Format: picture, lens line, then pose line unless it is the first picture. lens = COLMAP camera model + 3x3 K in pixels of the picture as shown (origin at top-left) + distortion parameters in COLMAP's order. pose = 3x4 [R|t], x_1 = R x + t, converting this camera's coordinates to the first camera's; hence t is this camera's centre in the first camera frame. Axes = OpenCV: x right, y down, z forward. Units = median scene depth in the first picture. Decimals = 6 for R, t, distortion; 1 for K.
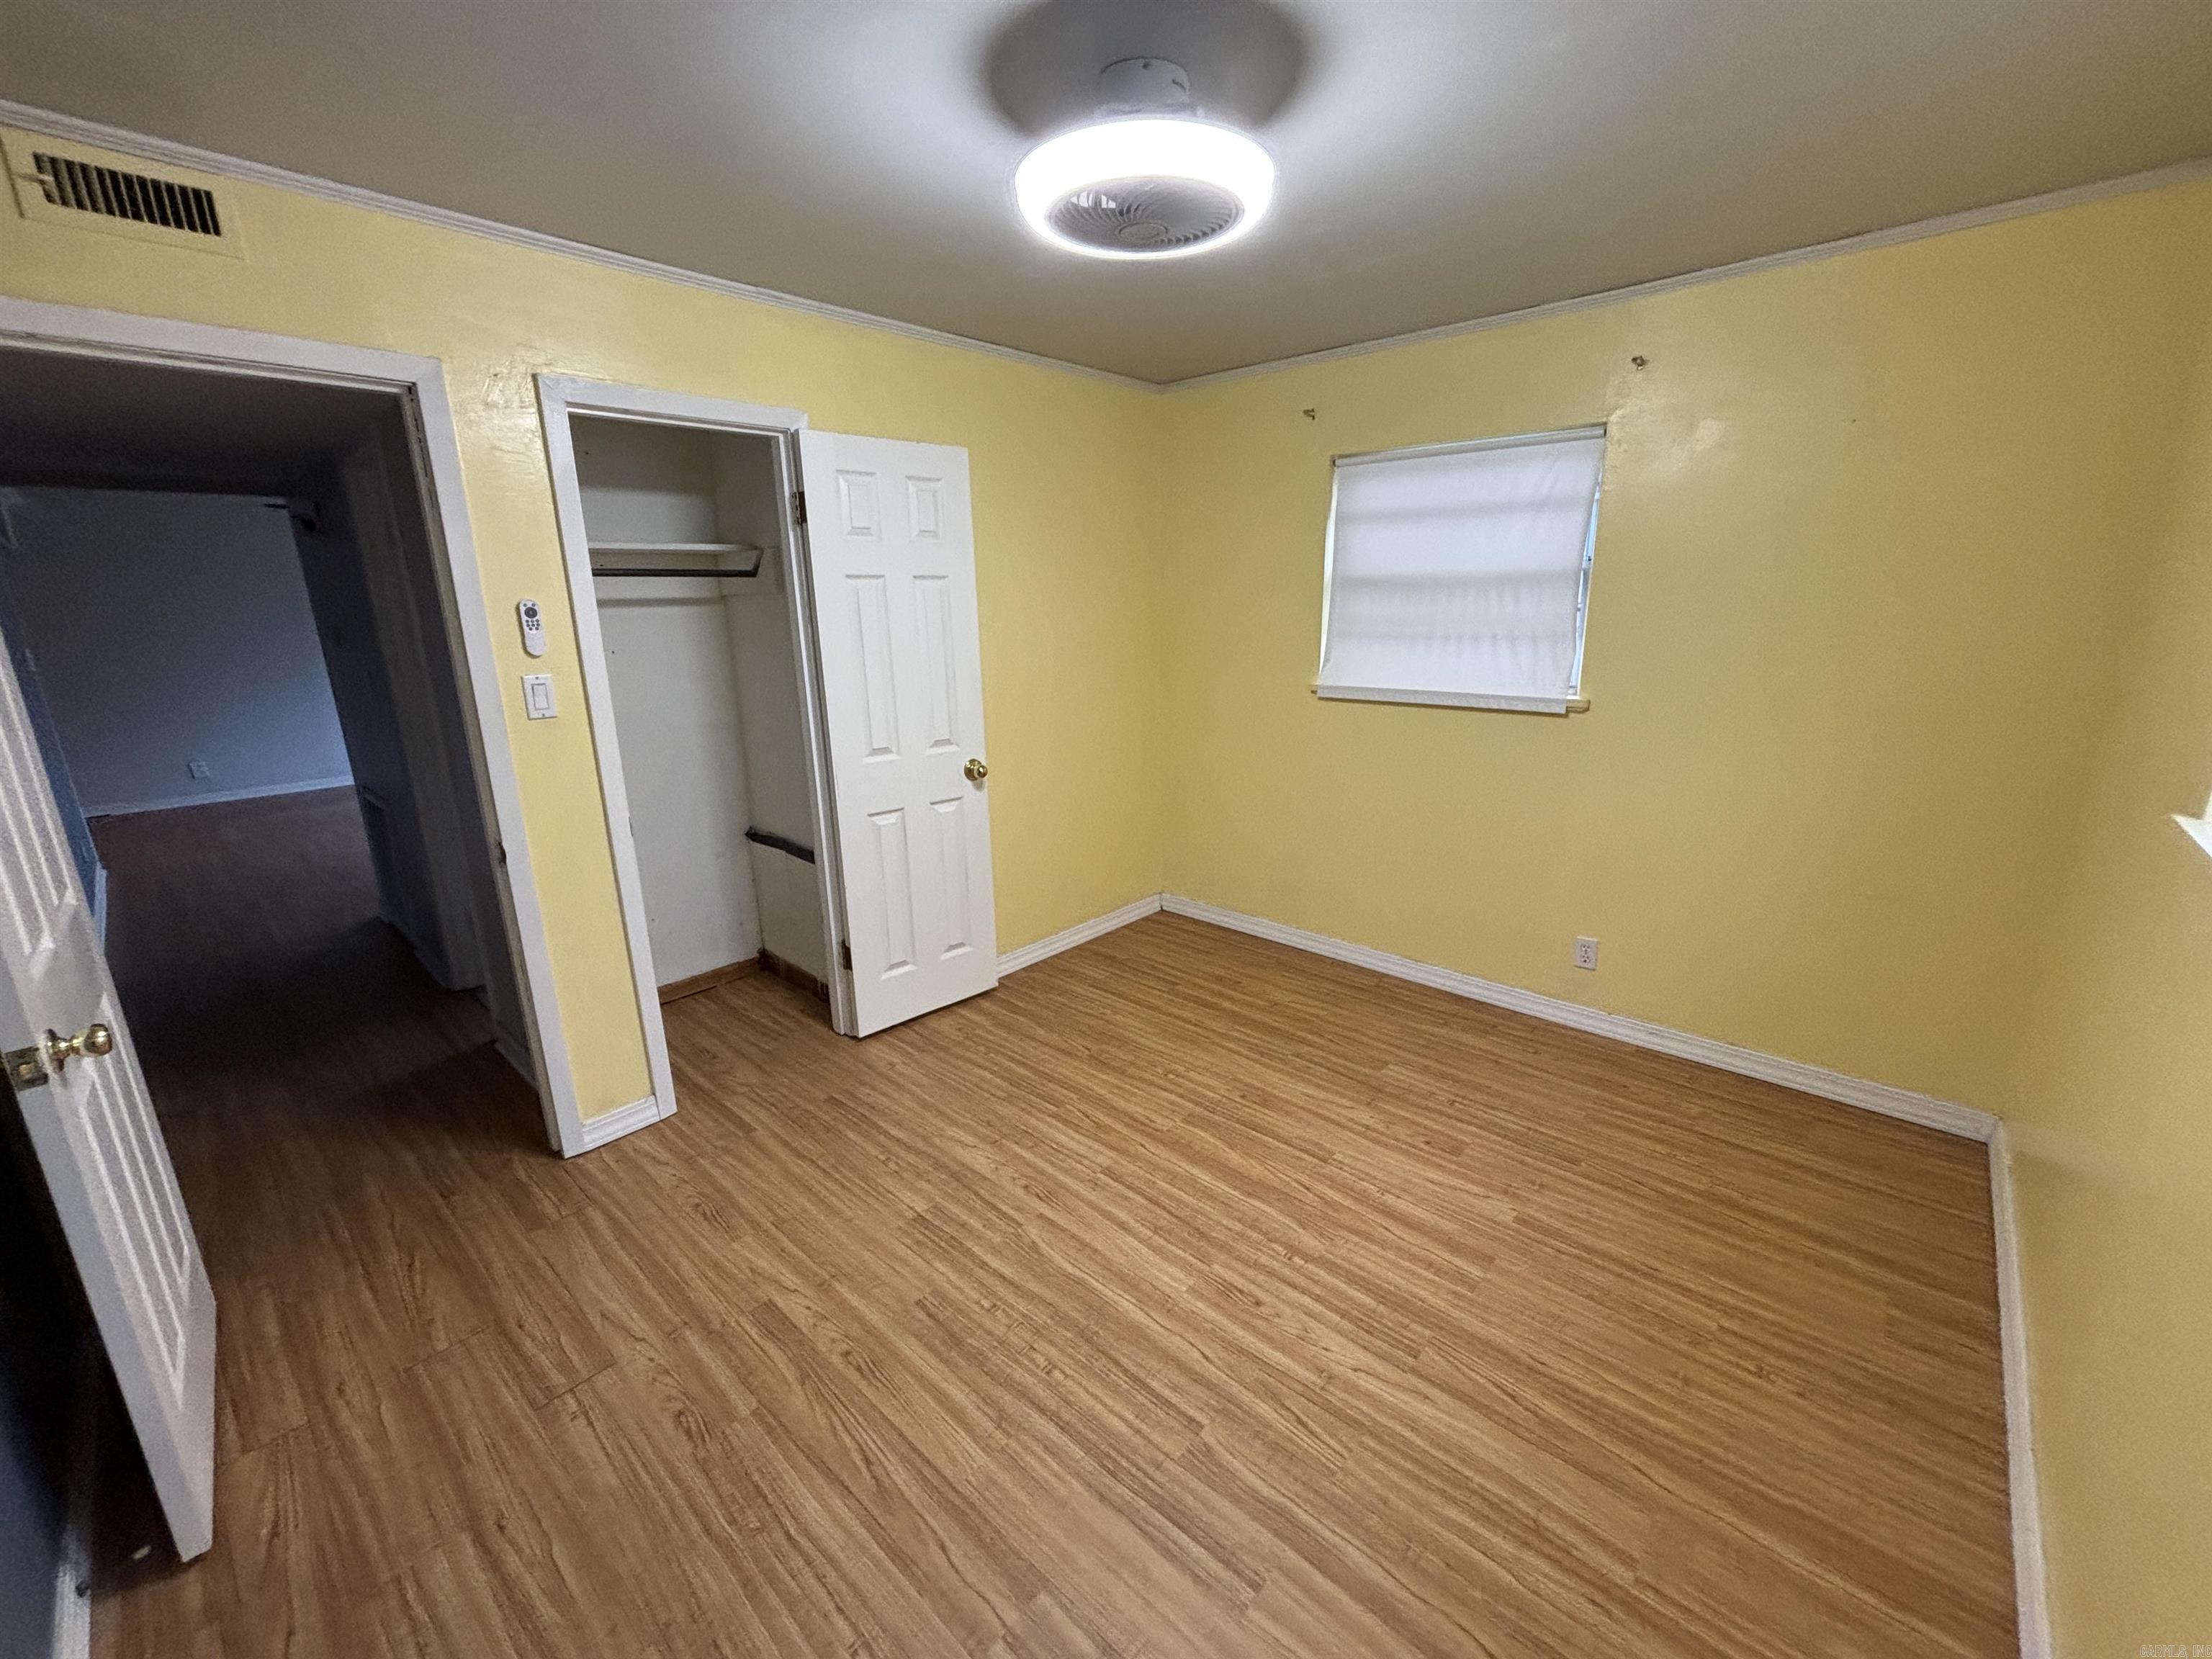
lens RADIAL K [[902.6, 0, 1101.4], [0, 902.6, 838.4], [0, 0, 1]] dist [0.003061, 0.002265]
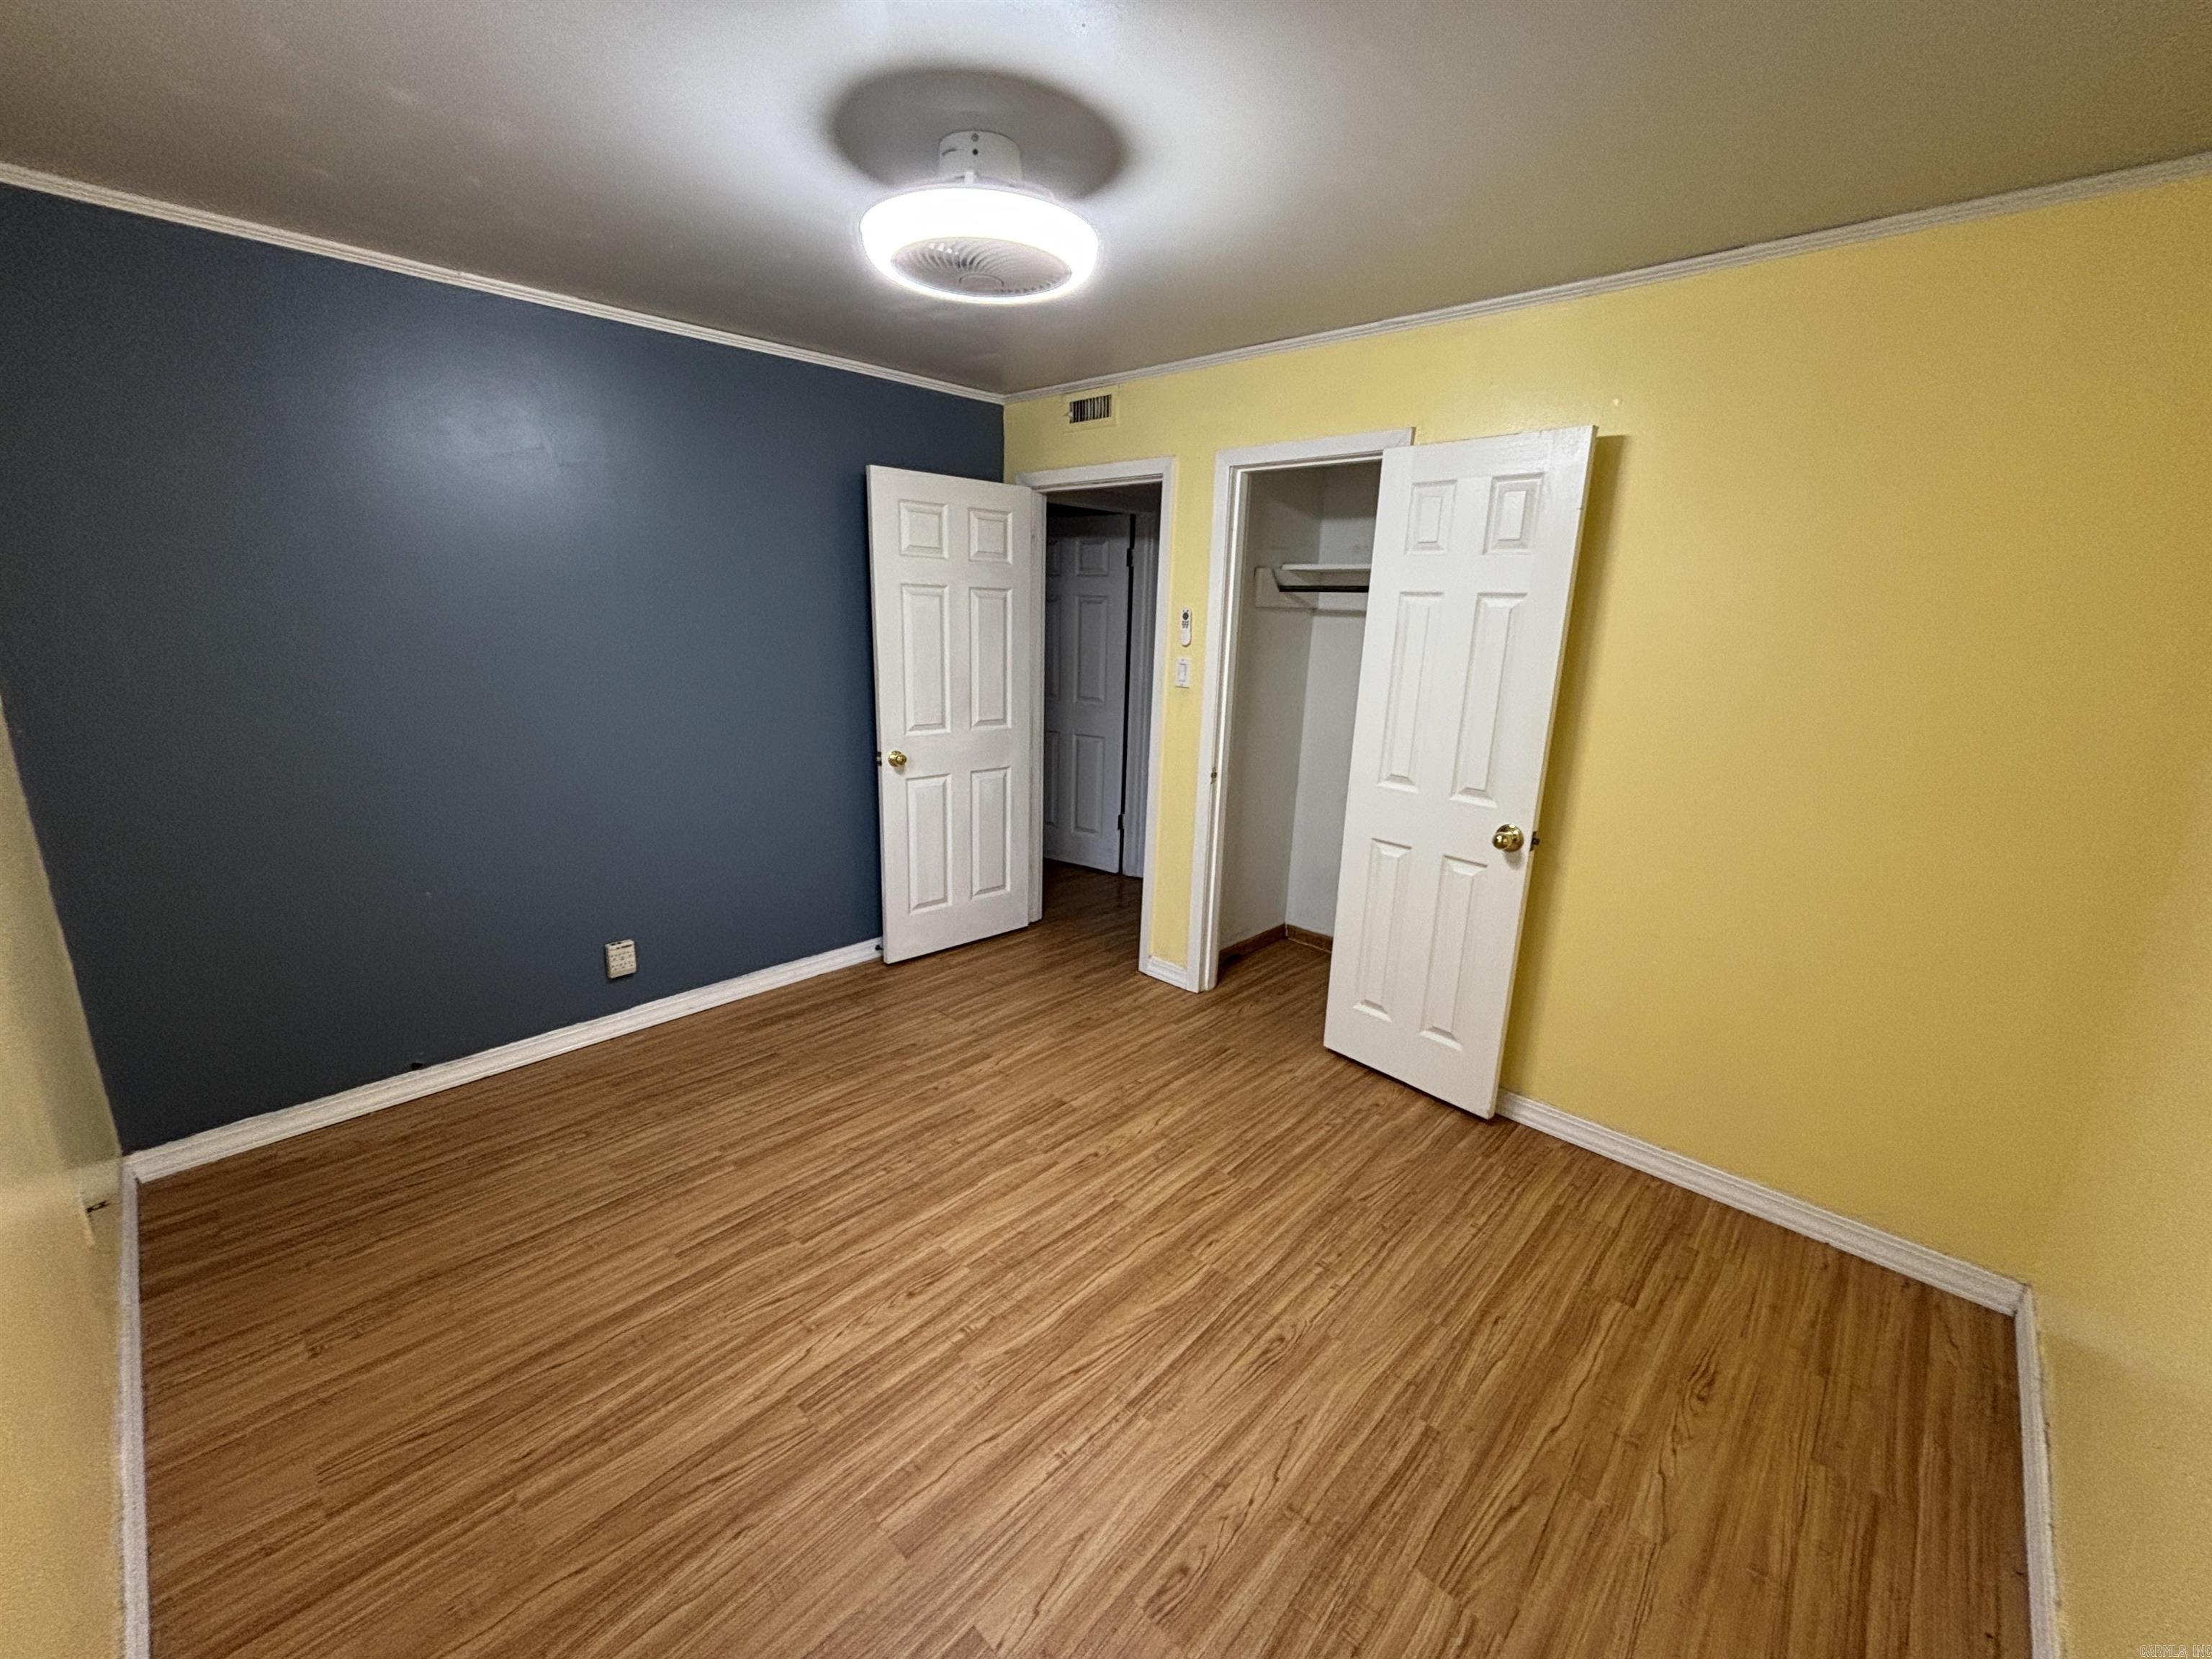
lens RADIAL K [[902.6, 0, 1098.3], [0, 902.6, 832.8], [0, 0, 1]] dist [0.003061, 0.002265]
pose [[-0.028667, 0.269608, -0.962543, 0.942461], [-0.290126, 0.919243, 0.266120, -0.282369], [0.956559, 0.286888, 0.051868, 0.927408]]
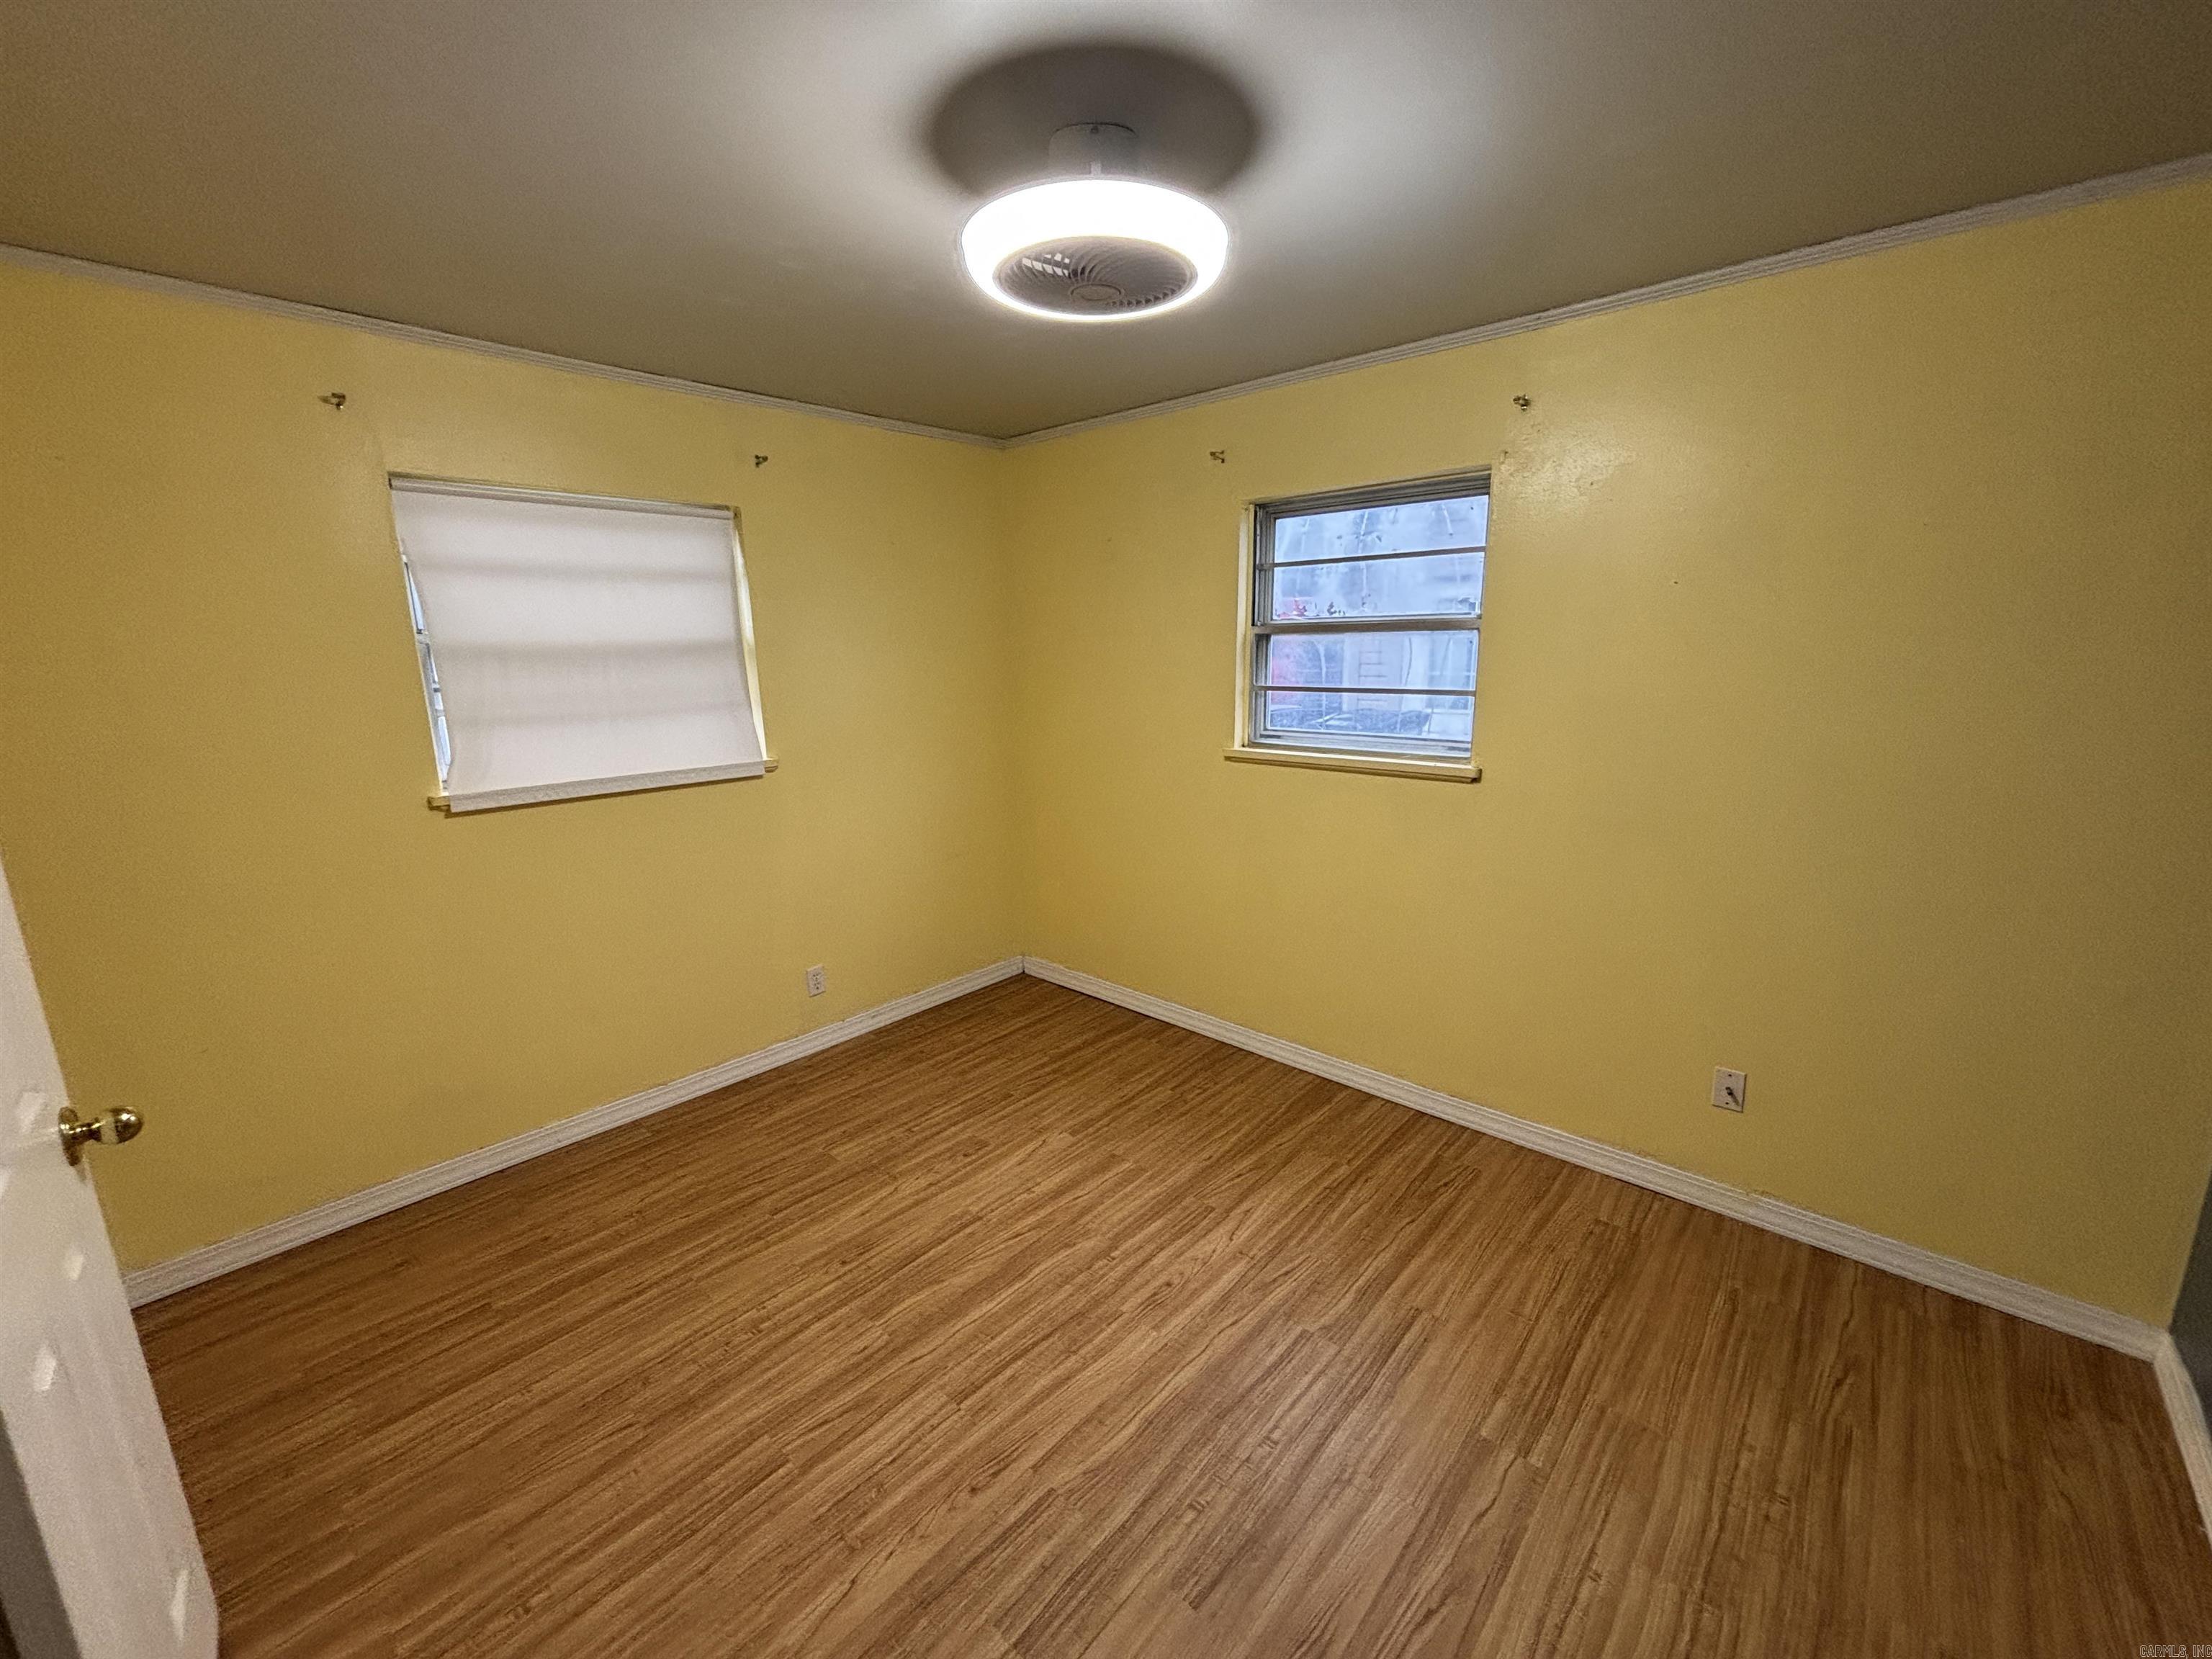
lens RADIAL K [[902.6, 0, 1111.5], [0, 902.6, 834.2], [0, 0, 1]] dist [0.003061, 0.002265]
pose [[-0.010565, -0.199686, 0.979803, -0.747367], [0.280743, 0.939854, 0.194571, -0.225419], [-0.959725, 0.277128, 0.046131, 0.800470]]
